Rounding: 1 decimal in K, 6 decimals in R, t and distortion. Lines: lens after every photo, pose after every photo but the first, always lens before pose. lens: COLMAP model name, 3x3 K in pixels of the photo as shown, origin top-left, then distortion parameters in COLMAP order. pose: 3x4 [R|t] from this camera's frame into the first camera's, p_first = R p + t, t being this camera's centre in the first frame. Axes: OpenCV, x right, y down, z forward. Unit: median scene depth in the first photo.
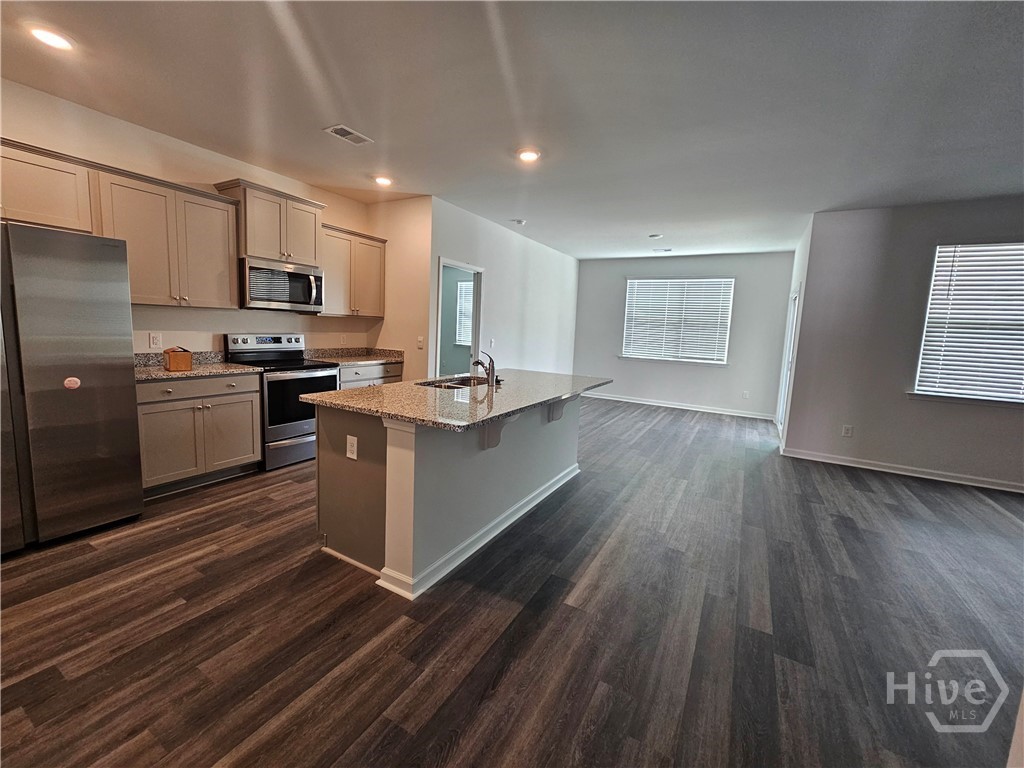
lens RADIAL K [[420.3, 0, 507.5], [0, 420.3, 377.2], [0, 0, 1]] dist [0.001090, 0.000259]
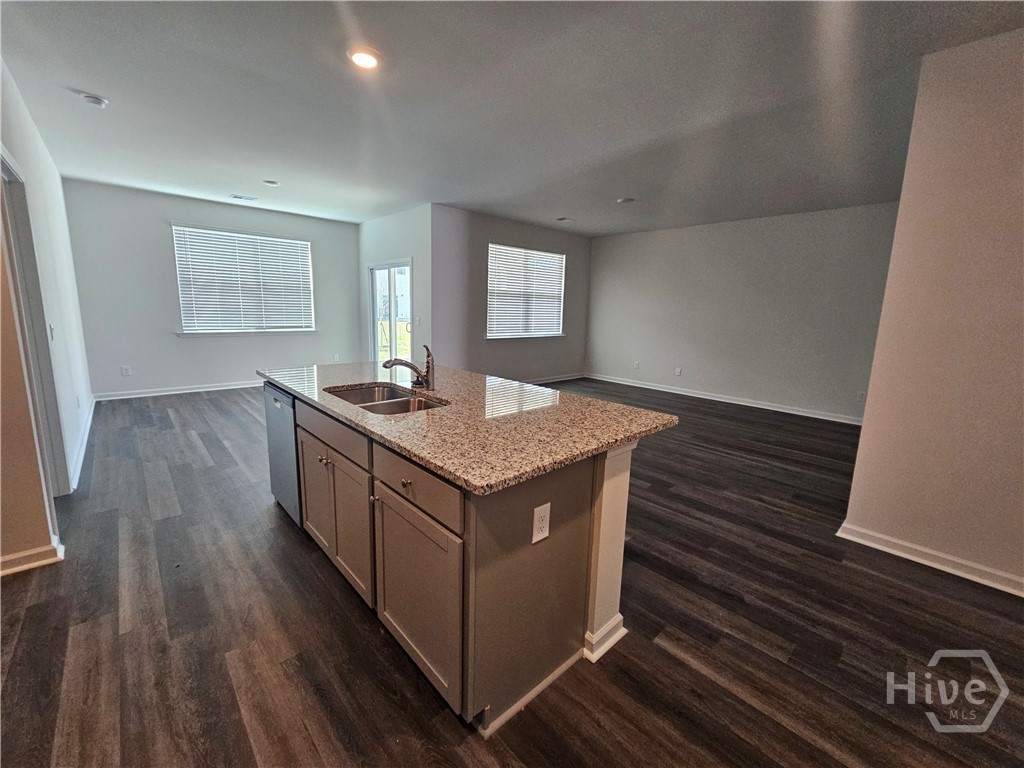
lens RADIAL K [[420.3, 0, 507.5], [0, 420.3, 377.2], [0, 0, 1]] dist [0.001090, 0.000259]
pose [[0.298321, -0.194418, 0.934455, -0.667286], [0.099752, 0.980024, 0.172054, -0.111356], [-0.949239, 0.041887, 0.311756, 0.613049]]
